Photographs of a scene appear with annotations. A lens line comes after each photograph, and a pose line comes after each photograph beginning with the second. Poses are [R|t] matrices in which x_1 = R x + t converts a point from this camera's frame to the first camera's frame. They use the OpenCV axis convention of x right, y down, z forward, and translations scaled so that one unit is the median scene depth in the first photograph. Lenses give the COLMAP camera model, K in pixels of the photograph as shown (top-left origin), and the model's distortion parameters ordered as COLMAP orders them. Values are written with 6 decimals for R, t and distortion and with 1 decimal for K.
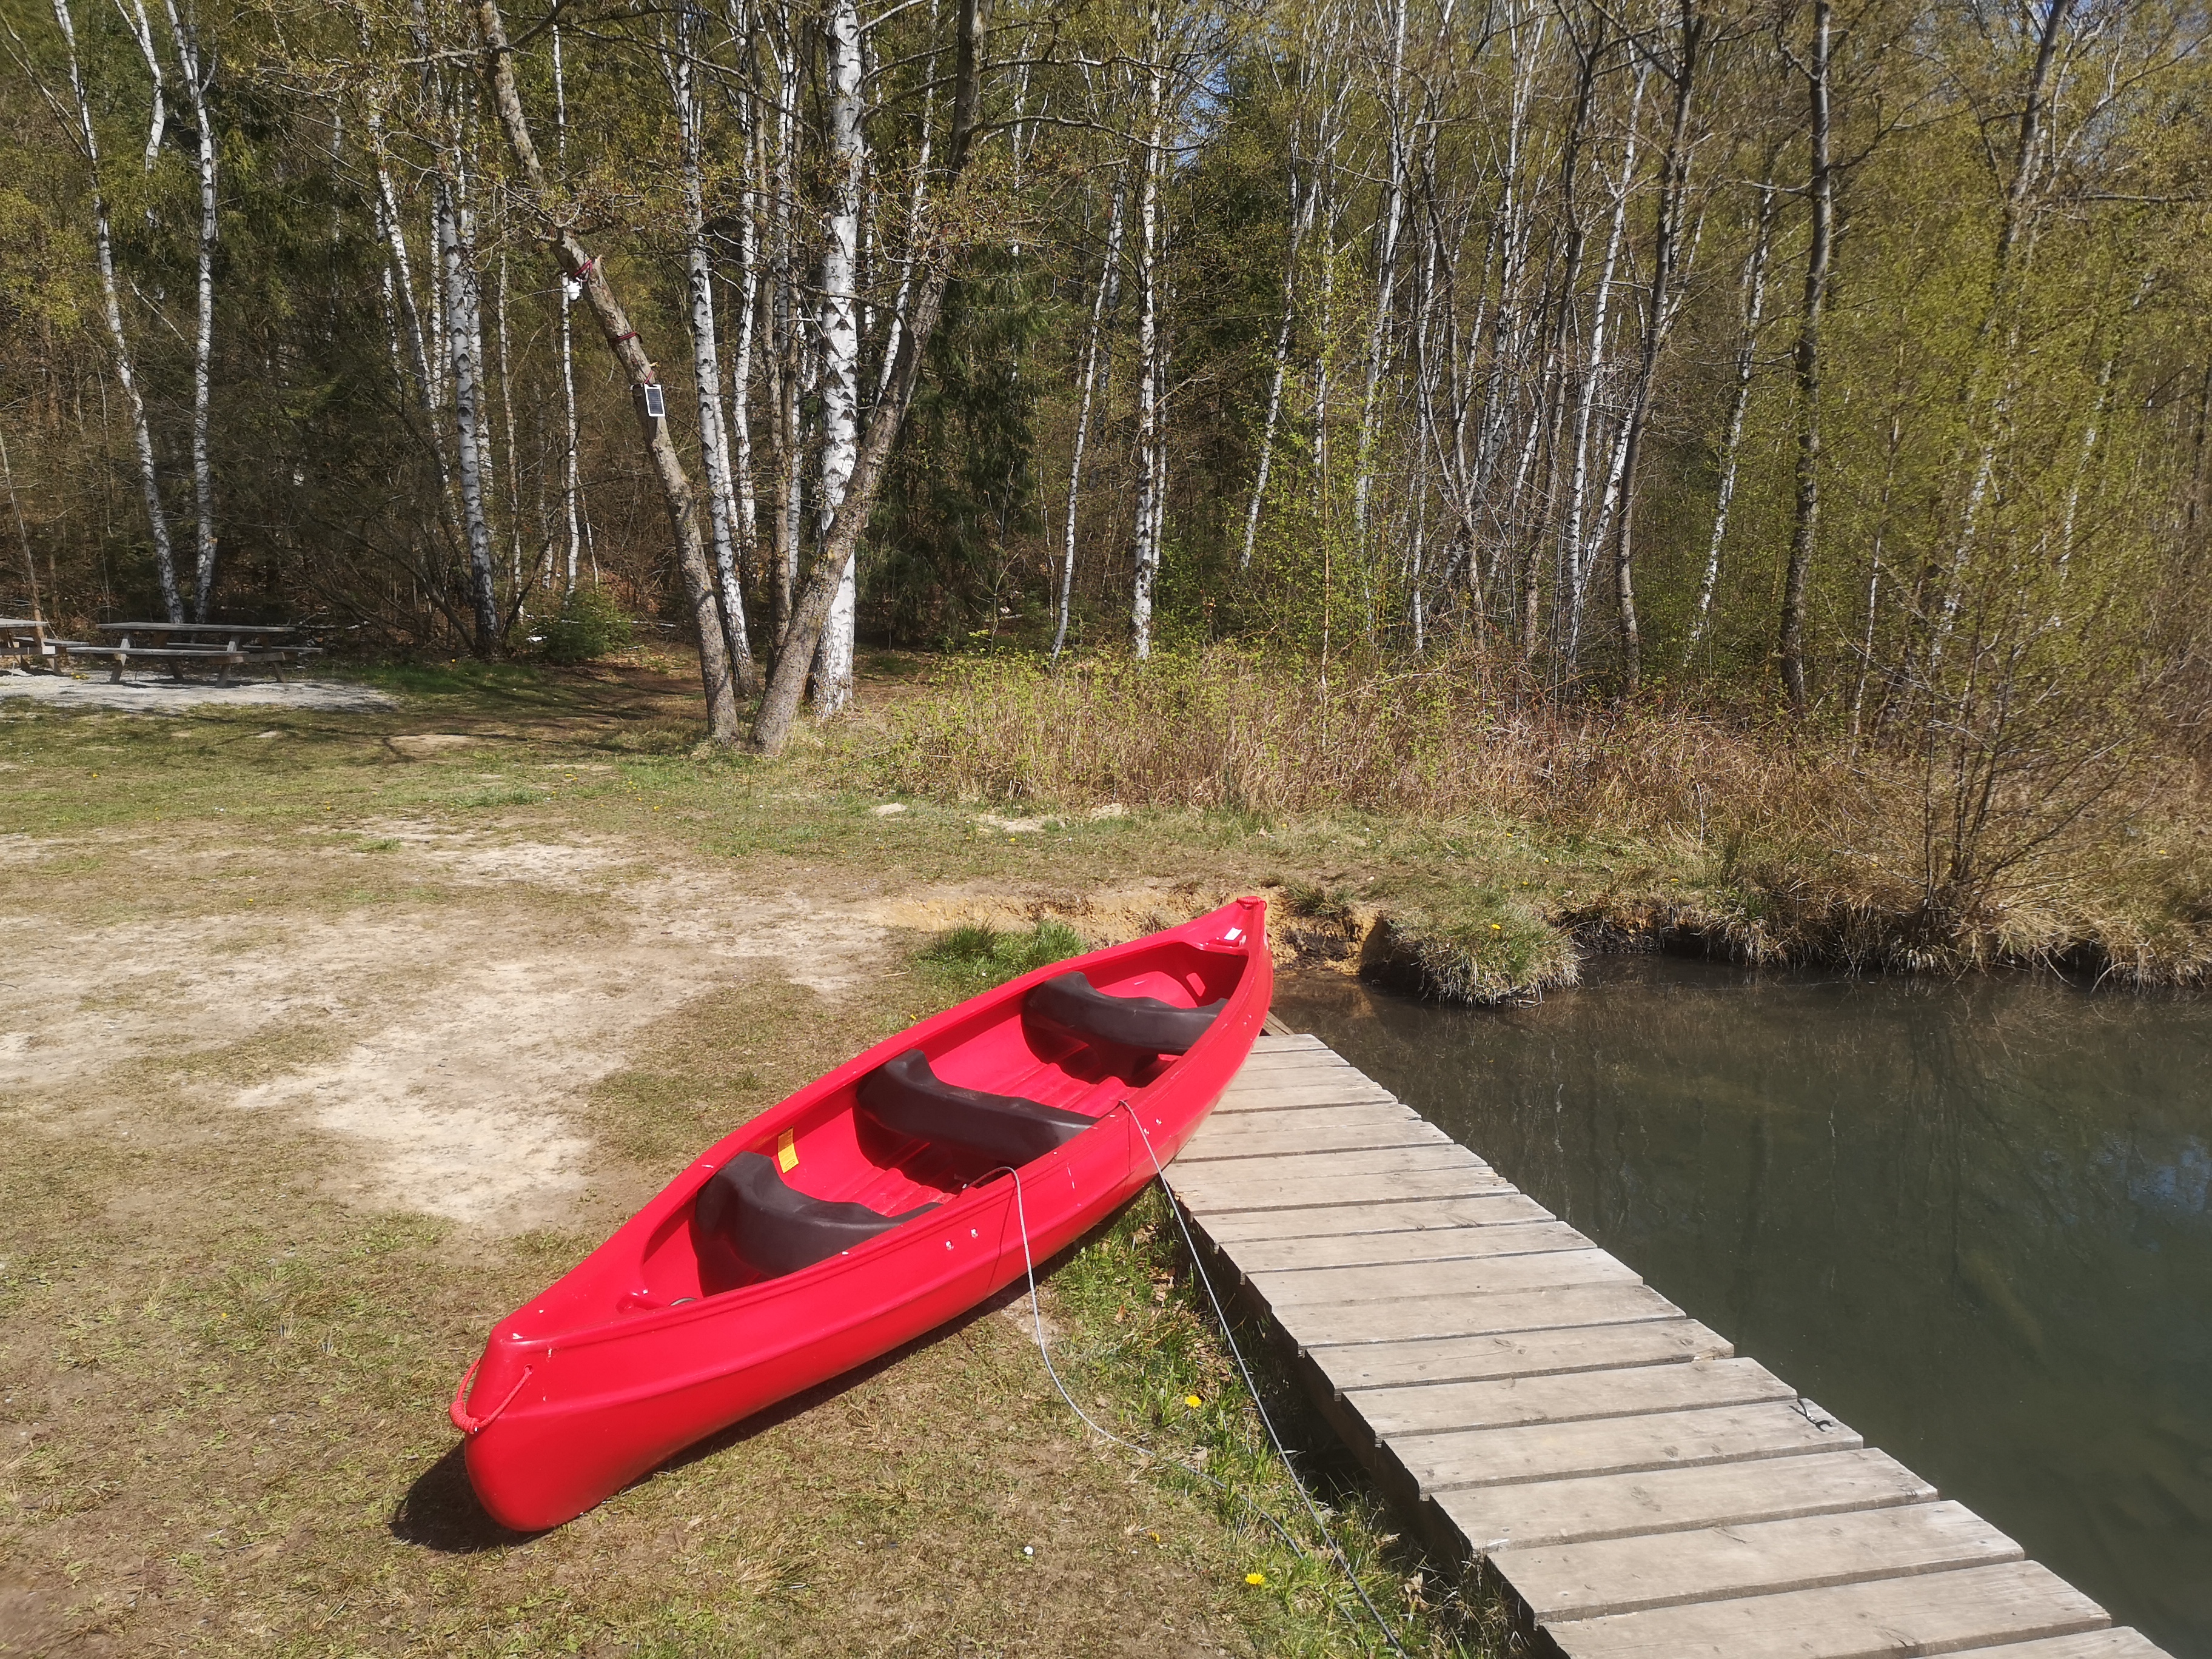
lens RADIAL K [[1694.4, 0, 1106.0], [0, 1694.4, 829.5], [0, 0, 1]] dist [0.070898, -0.086082]
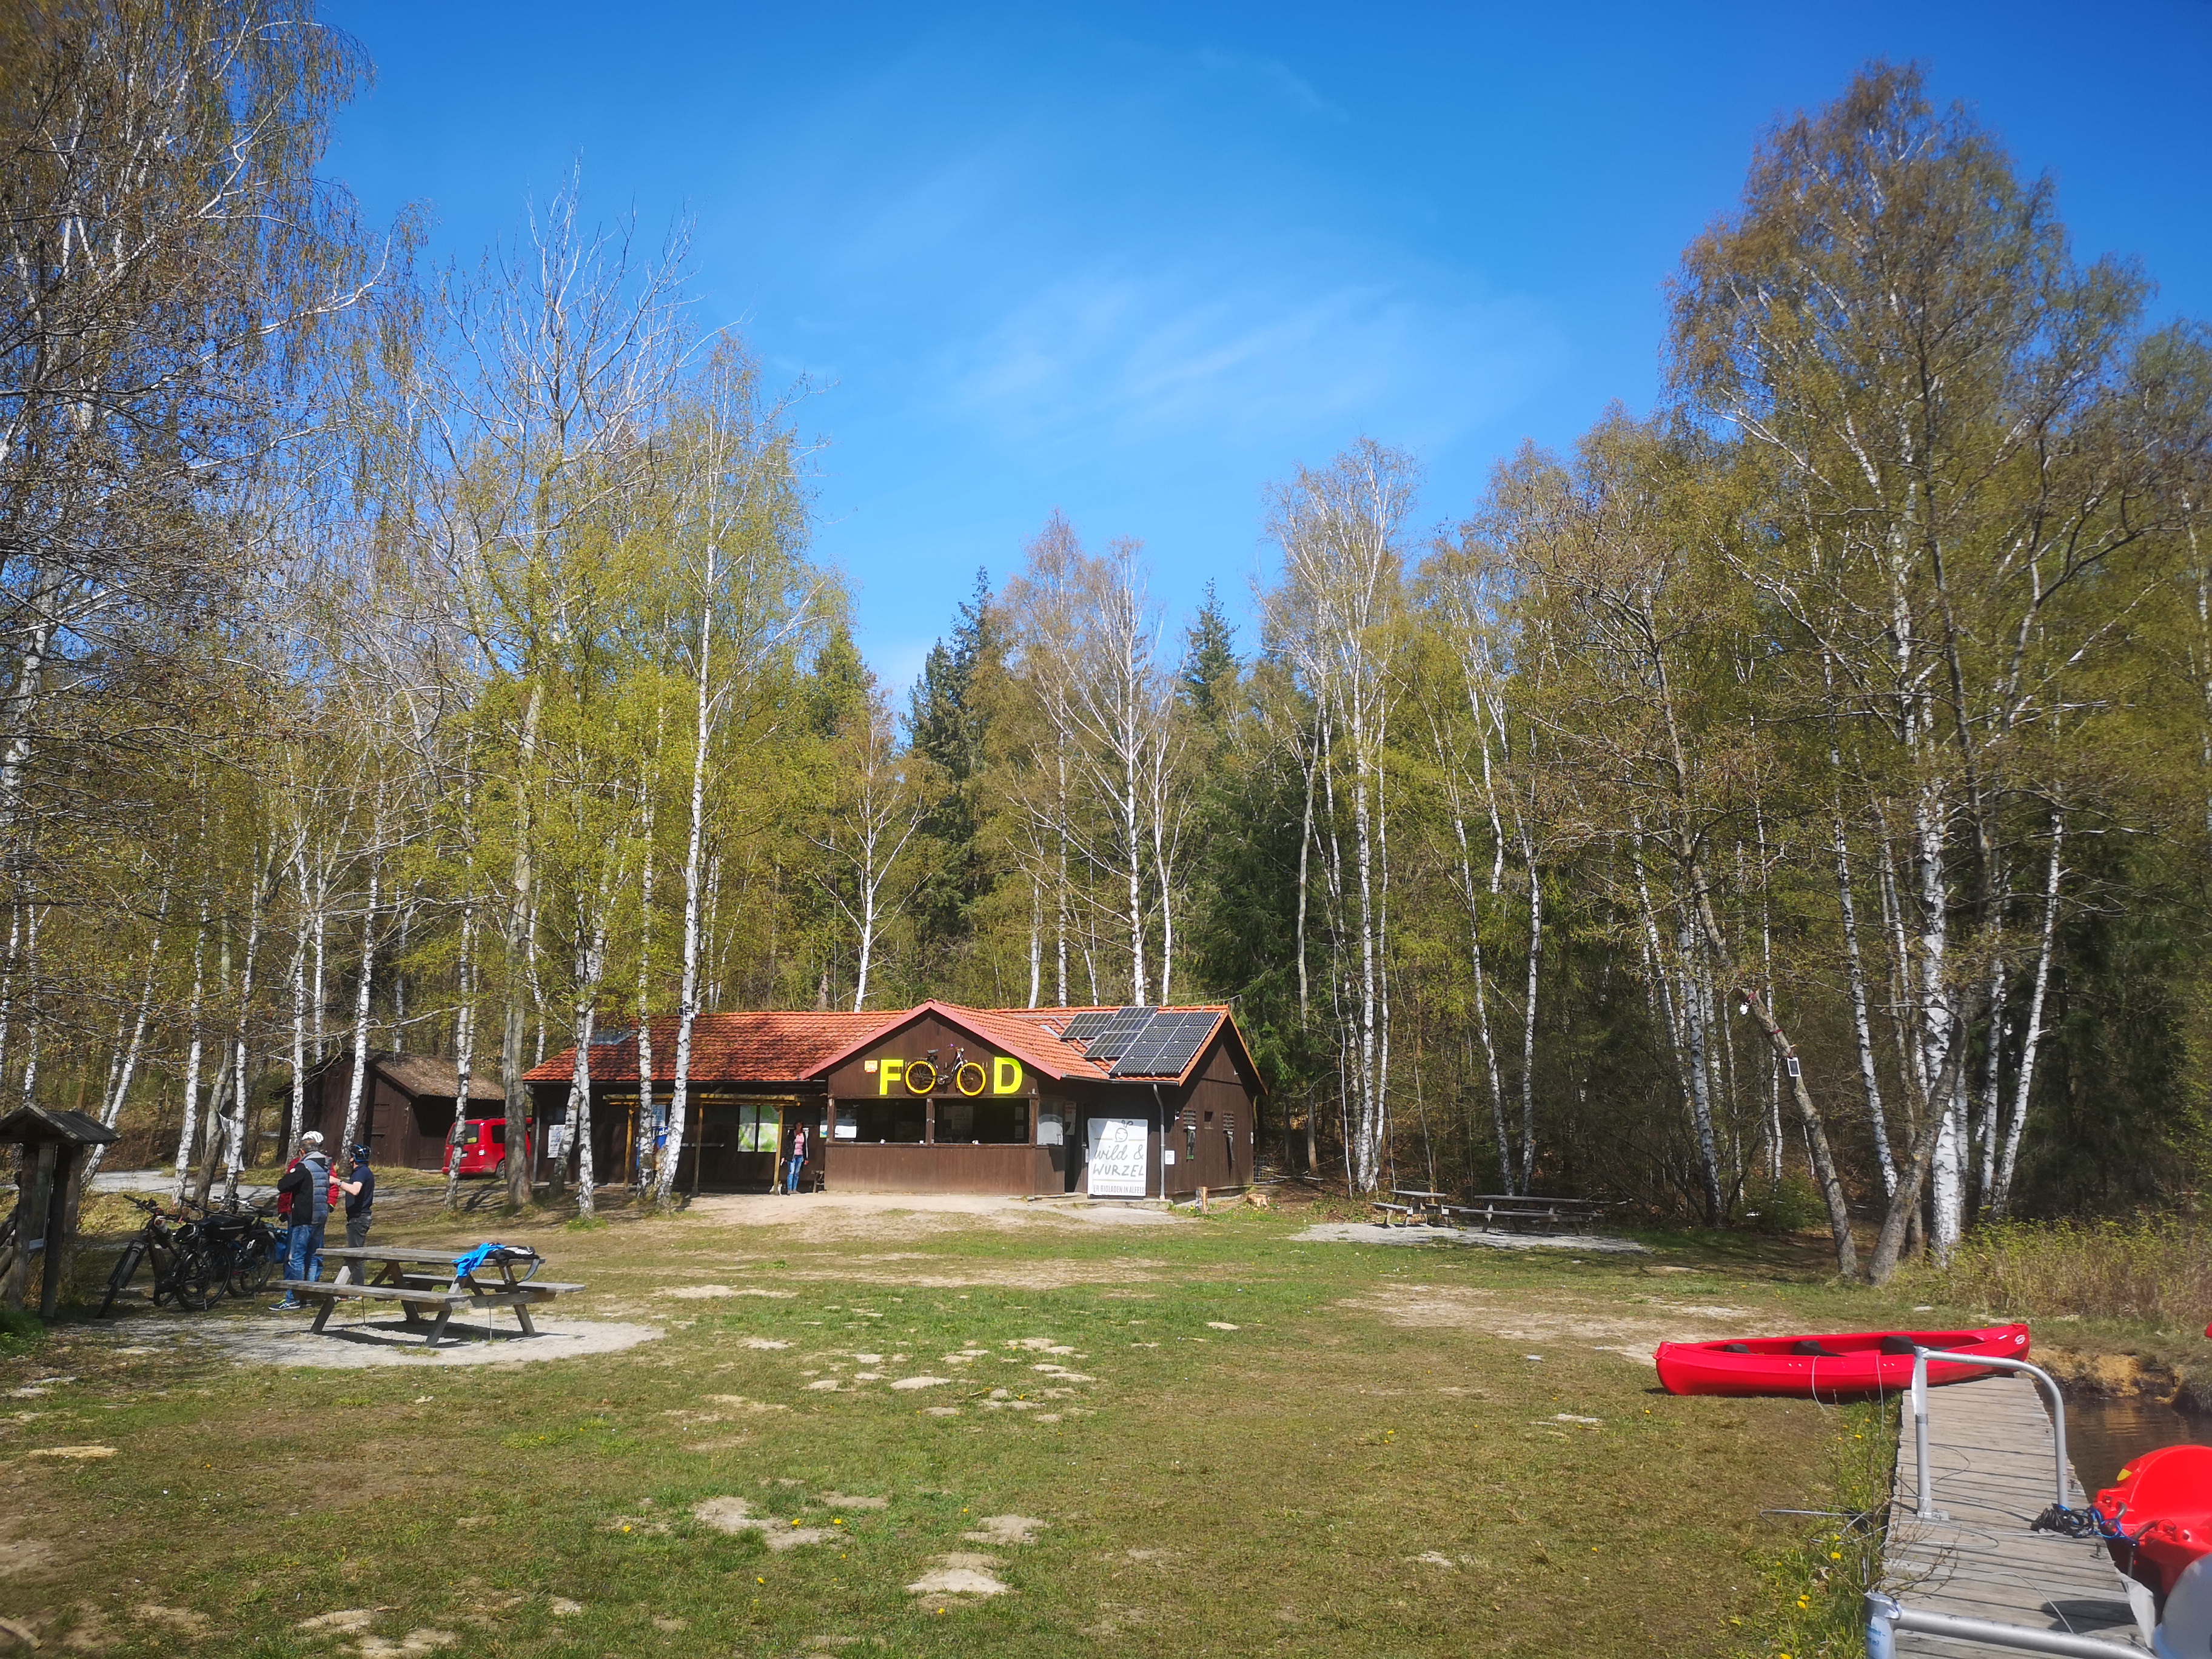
lens RADIAL K [[1694.4, 0, 1106.0], [0, 1694.4, 829.5], [0, 0, 1]] dist [0.070898, -0.086082]
pose [[0.768573, -0.117849, -0.628814, 0.244422], [-0.097964, 0.949617, -0.297709, 0.079255], [0.632218, 0.290412, 0.718305, -0.577899]]
